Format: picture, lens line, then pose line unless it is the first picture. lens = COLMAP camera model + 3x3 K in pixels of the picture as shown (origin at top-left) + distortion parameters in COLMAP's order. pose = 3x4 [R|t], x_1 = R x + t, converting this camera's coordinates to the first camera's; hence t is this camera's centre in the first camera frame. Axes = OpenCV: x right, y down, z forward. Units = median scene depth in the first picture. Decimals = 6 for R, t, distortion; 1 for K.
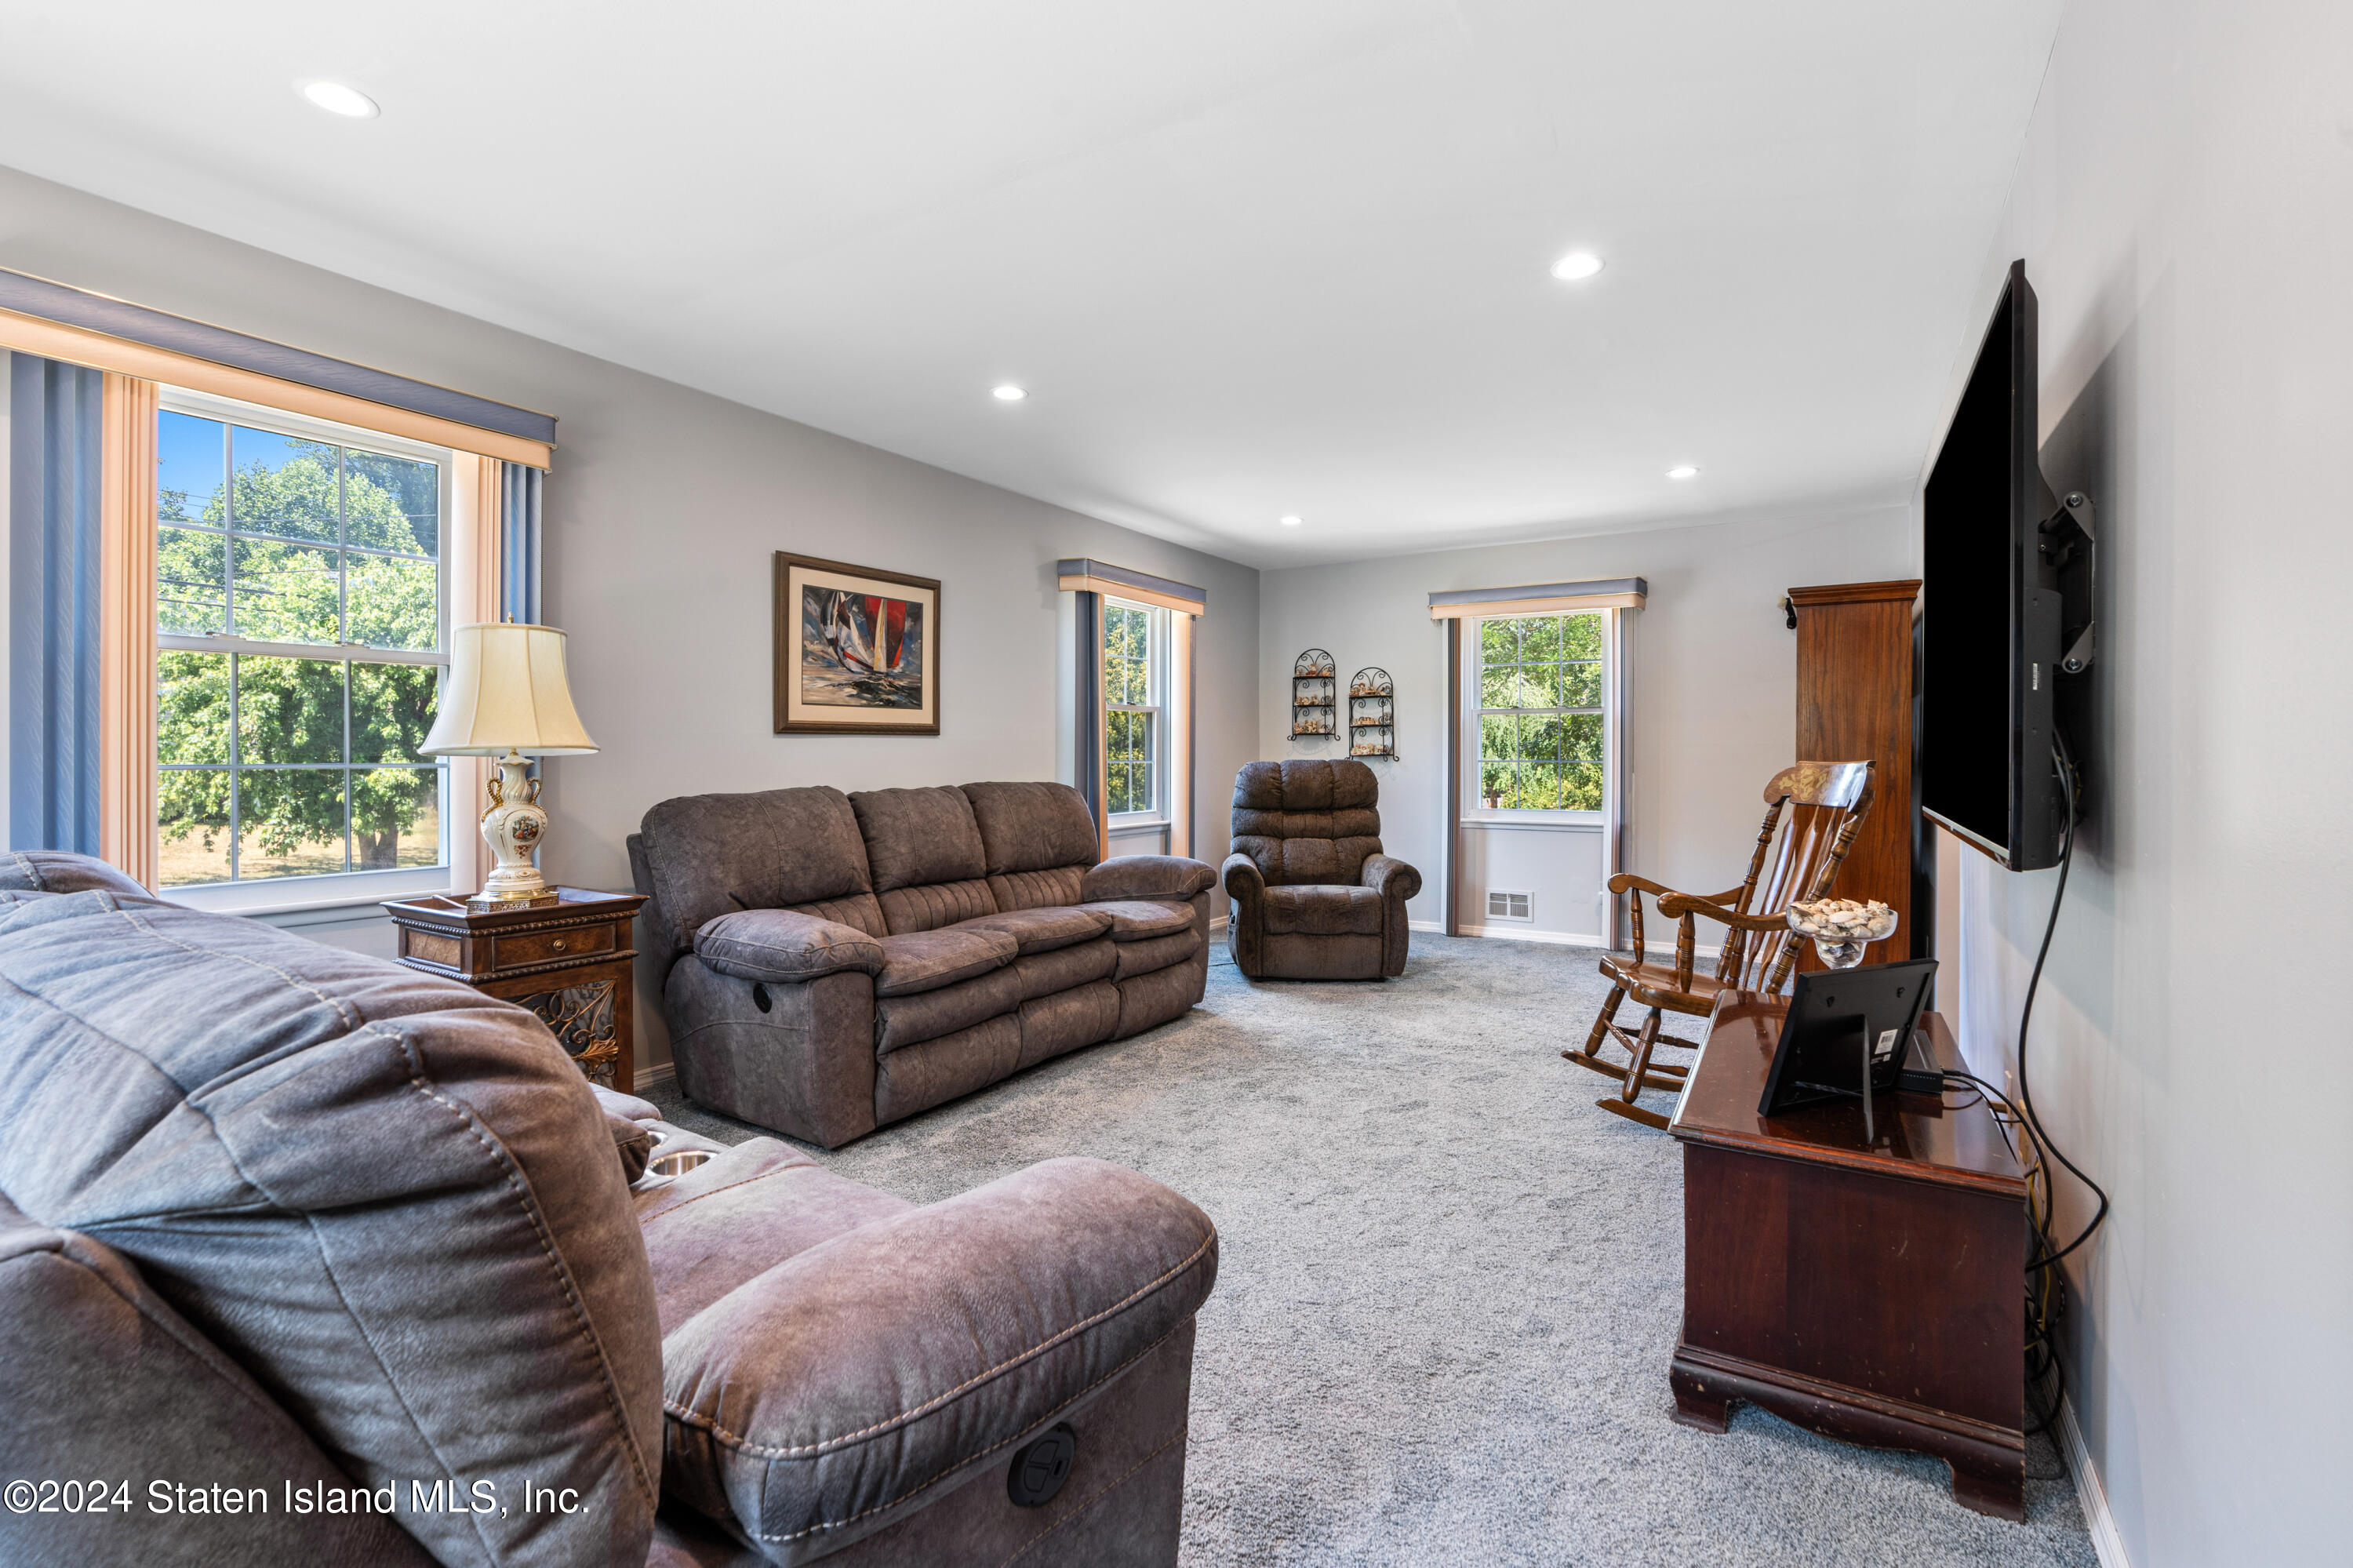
lens RADIAL K [[1062.8, 0, 1182.9], [0, 1062.8, 760.0], [0, 0, 1]] dist [-0.003497, 0.000308]
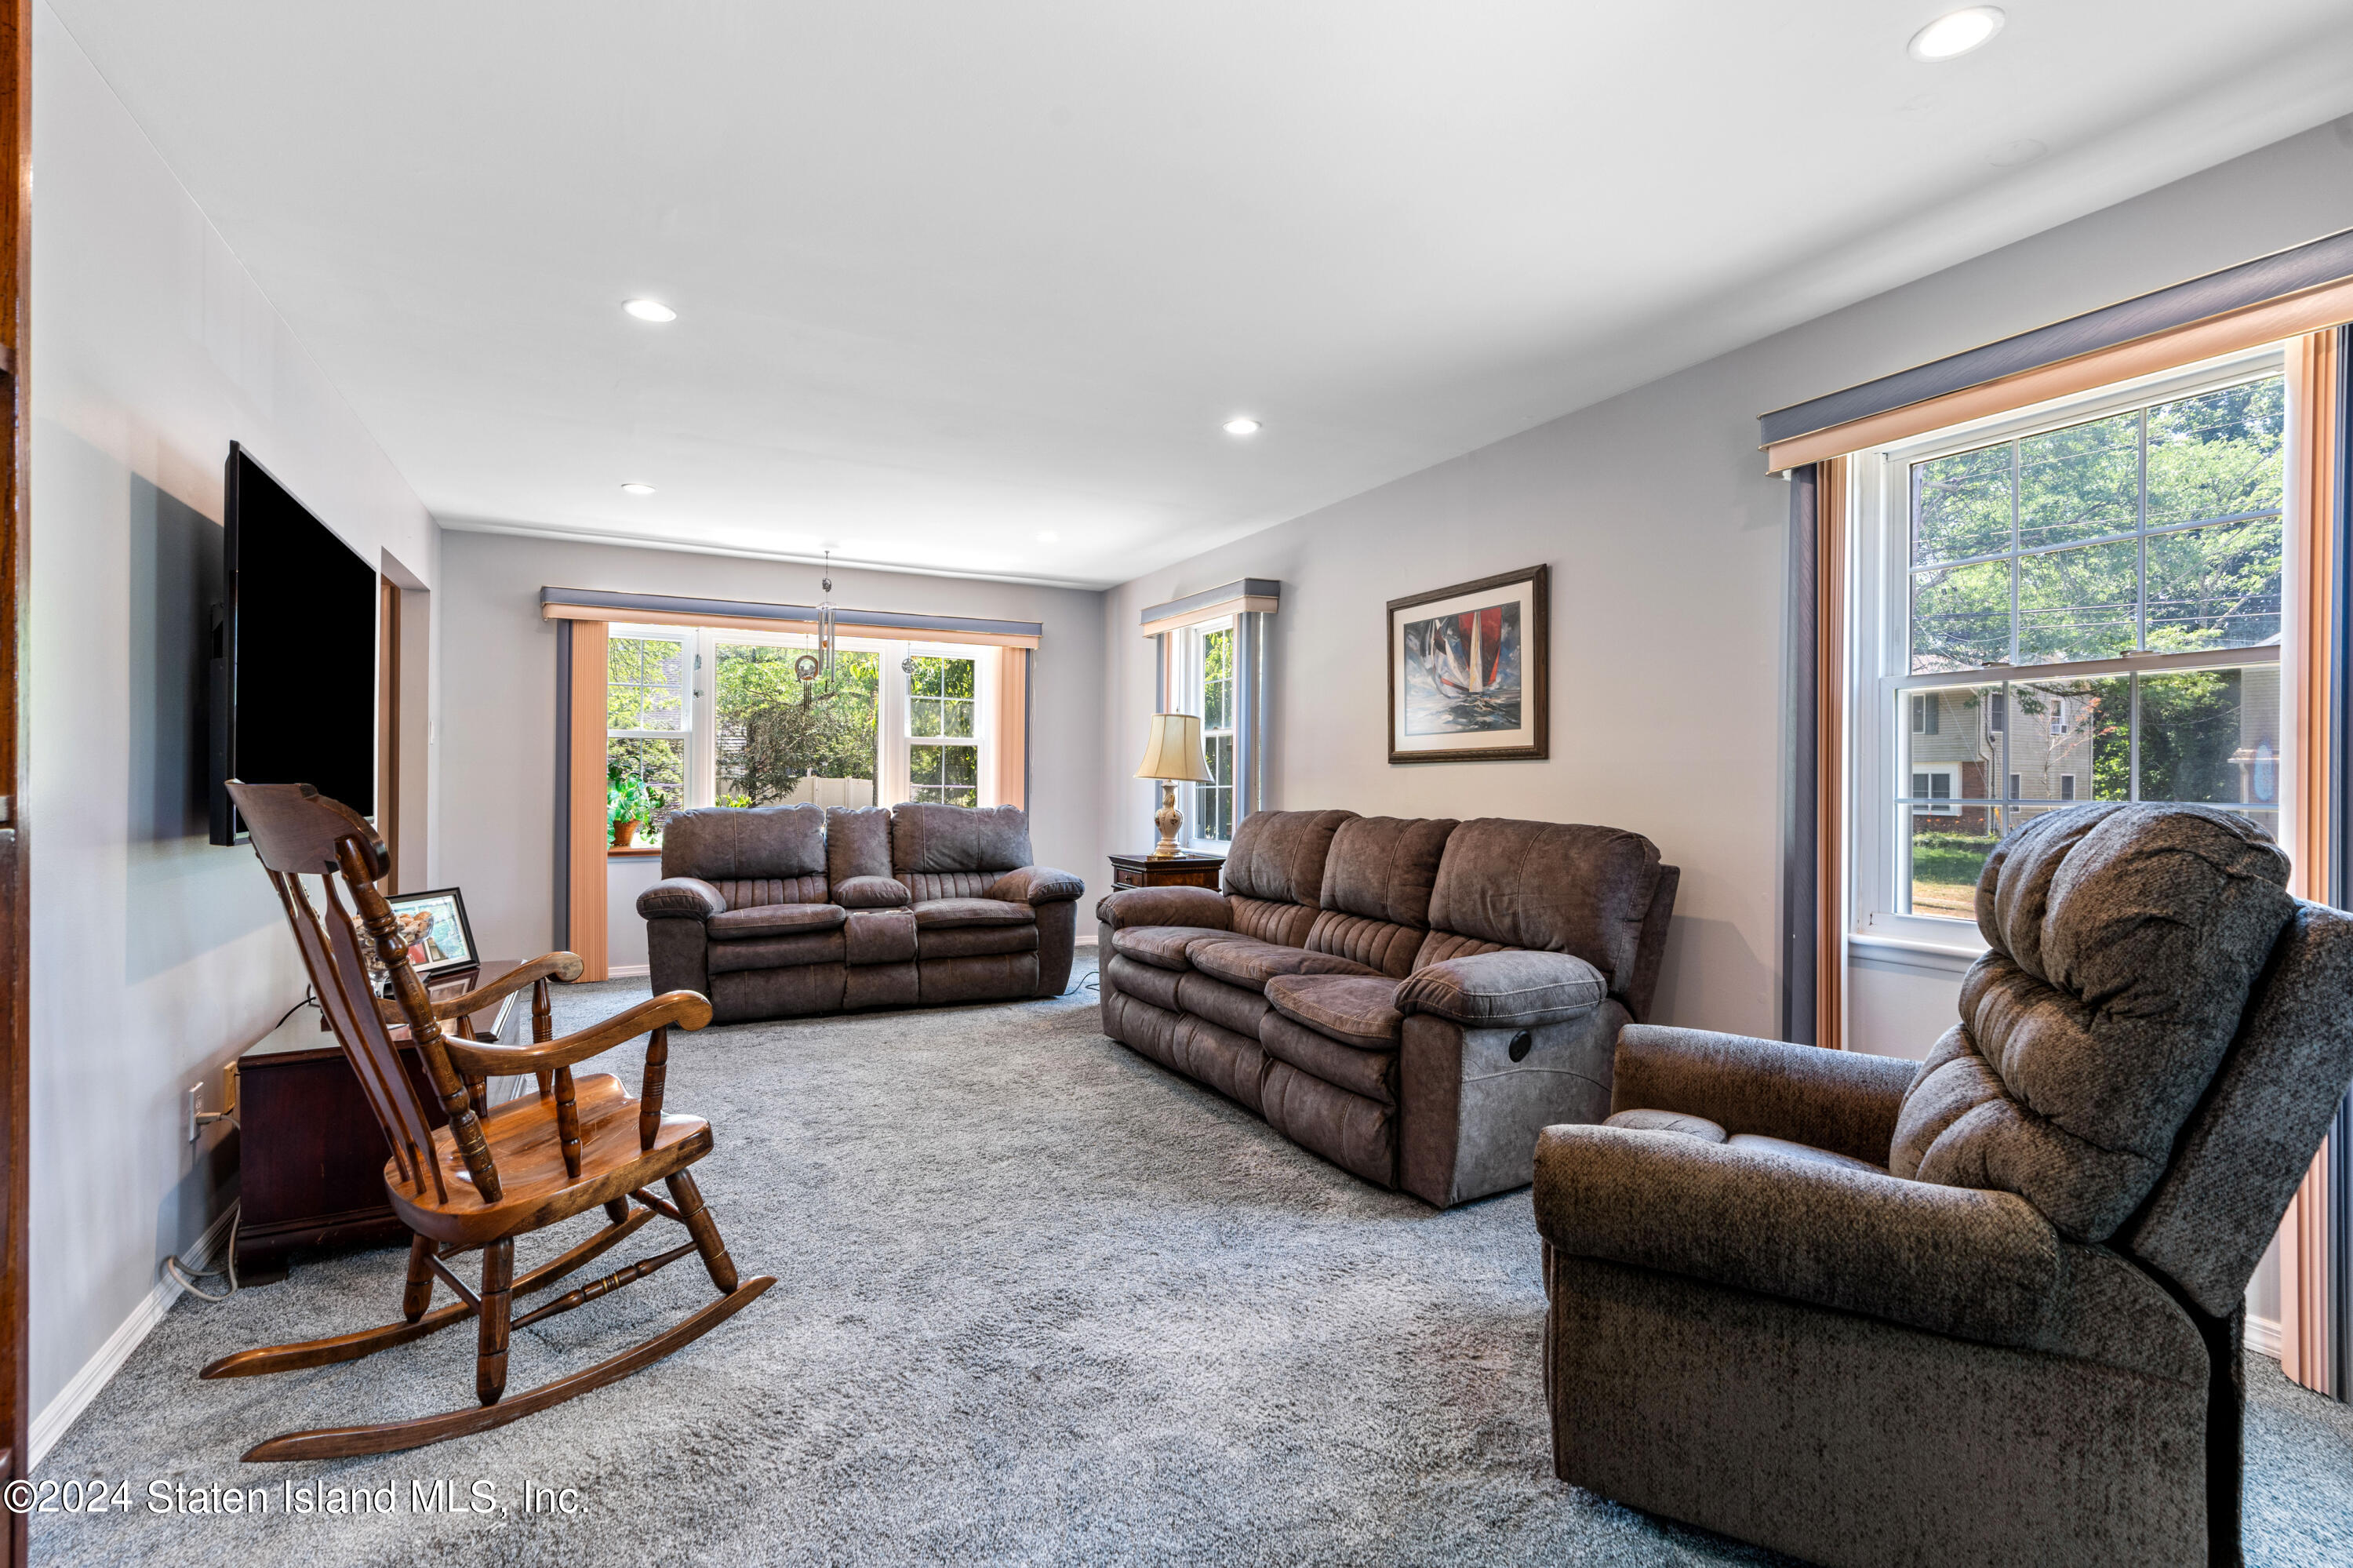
lens RADIAL K [[1062.8, 0, 1184.0], [0, 1062.8, 797.3], [0, 0, 1]] dist [-0.003497, 0.000308]
pose [[-0.510959, 0.010068, -0.859546, 0.638728], [-0.011348, 0.999765, 0.018456, -0.007119], [0.859530, 0.019185, -0.510725, 1.274458]]
